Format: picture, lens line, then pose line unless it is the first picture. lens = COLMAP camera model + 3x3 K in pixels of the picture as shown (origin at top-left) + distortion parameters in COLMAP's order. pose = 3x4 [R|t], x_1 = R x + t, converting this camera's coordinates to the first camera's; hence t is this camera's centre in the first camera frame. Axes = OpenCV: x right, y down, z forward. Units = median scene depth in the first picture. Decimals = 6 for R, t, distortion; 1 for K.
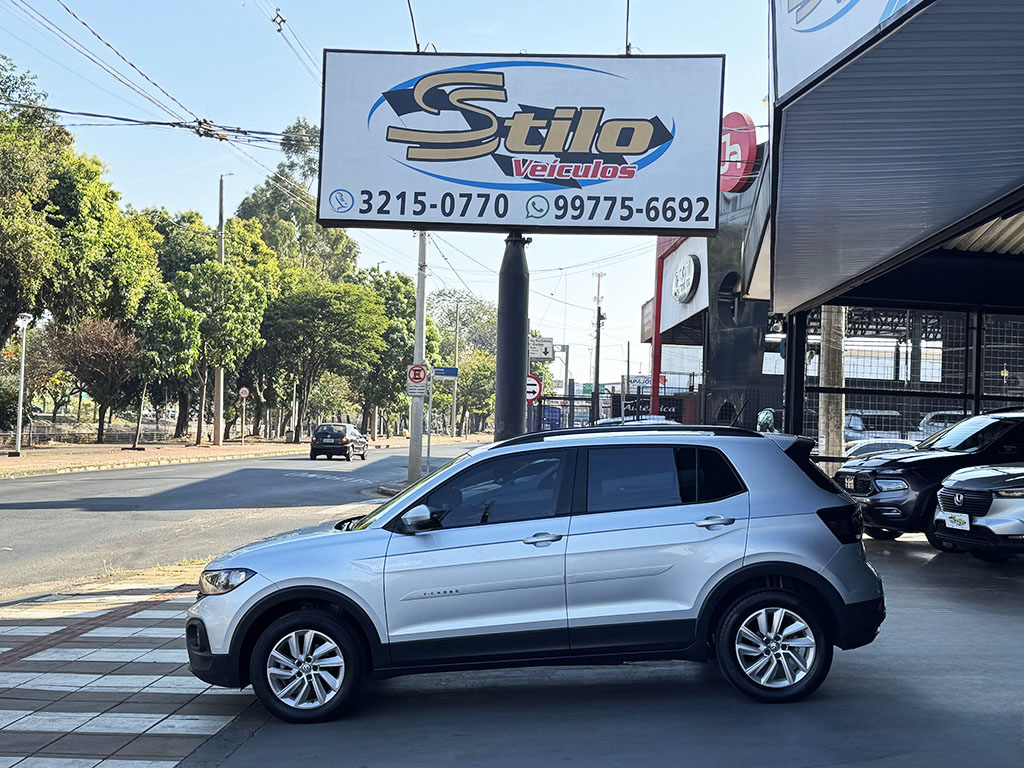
lens RADIAL K [[1302.1, 0, 512.0], [0, 1302.1, 384.0], [0, 0, 1]] dist [0.207046, -0.494700]
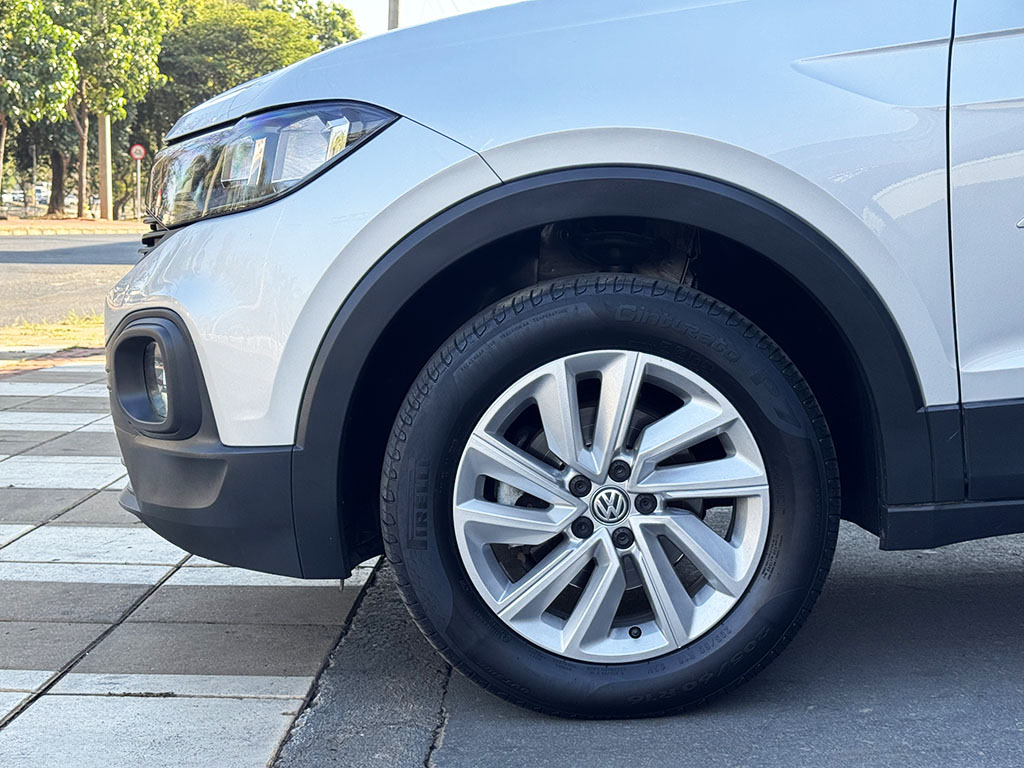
lens RADIAL K [[1546.2, 0, 512.0], [0, 1546.2, 384.0], [0, 0, 1]] dist [0.102117, 0.077629]
pose [[0.999332, -0.001029, 0.036540, -0.027624], [-0.003846, 0.991095, 0.133102, 0.023122], [-0.036352, -0.133153, 0.990429, 0.106959]]
